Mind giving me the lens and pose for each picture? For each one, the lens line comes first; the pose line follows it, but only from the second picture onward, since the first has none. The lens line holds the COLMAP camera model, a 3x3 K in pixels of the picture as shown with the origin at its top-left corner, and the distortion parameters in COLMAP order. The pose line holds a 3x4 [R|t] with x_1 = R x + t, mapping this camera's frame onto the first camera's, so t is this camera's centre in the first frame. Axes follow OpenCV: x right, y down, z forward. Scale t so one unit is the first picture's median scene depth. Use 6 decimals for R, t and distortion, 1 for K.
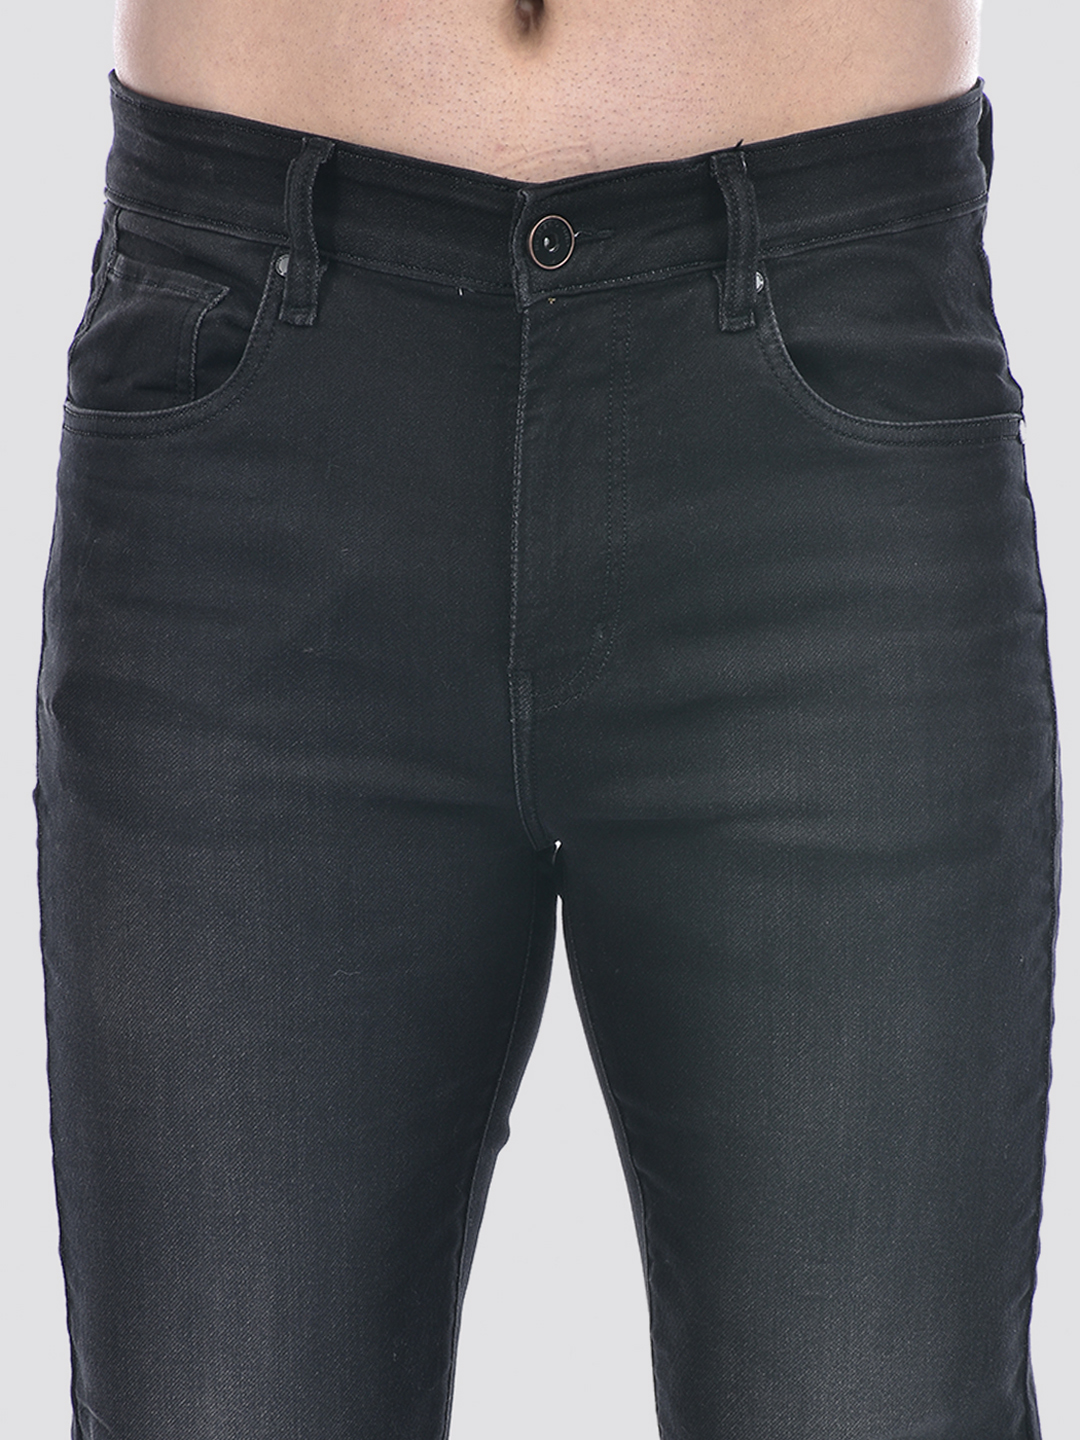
lens RADIAL K [[9095.1, 0, 547.2], [0, 9095.1, 724.5], [0, 0, 1]] dist [2.399950, 0.000000]
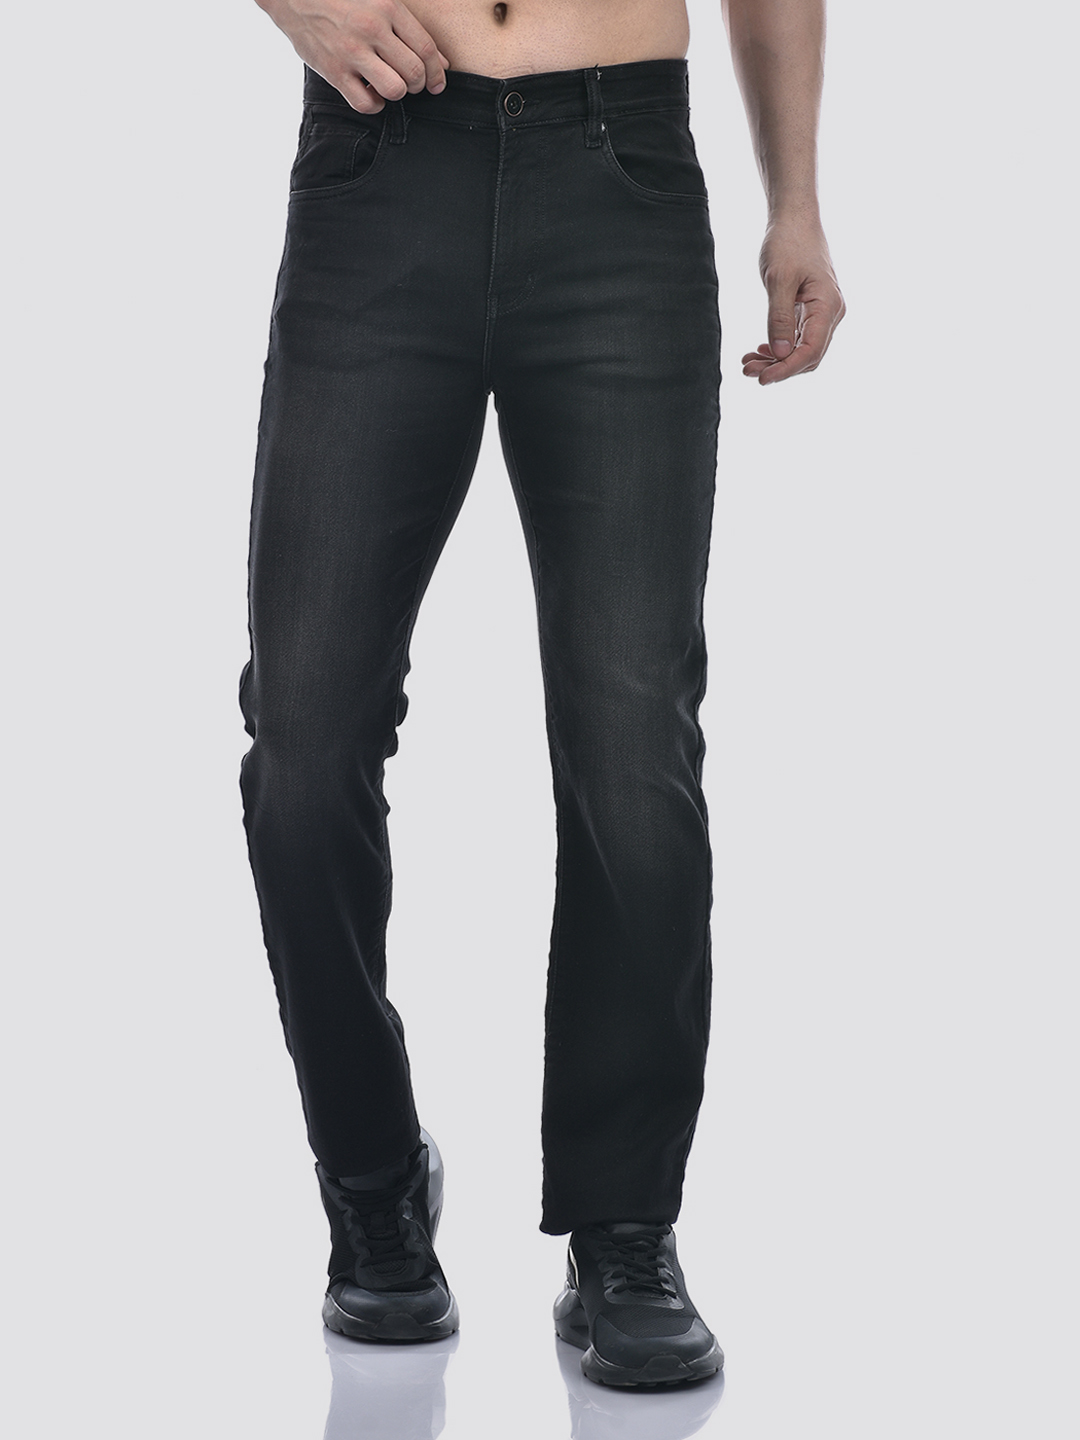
lens RADIAL K [[4635.3, 0, 542.1], [0, 4635.3, 719.1], [0, 0, 1]] dist [-0.690108, 0.000000]
pose [[0.999818, 0.018698, 0.003892, 0.006503], [-0.018968, 0.995934, 0.088067, -0.002066], [-0.002230, -0.088125, 0.996107, -0.143431]]
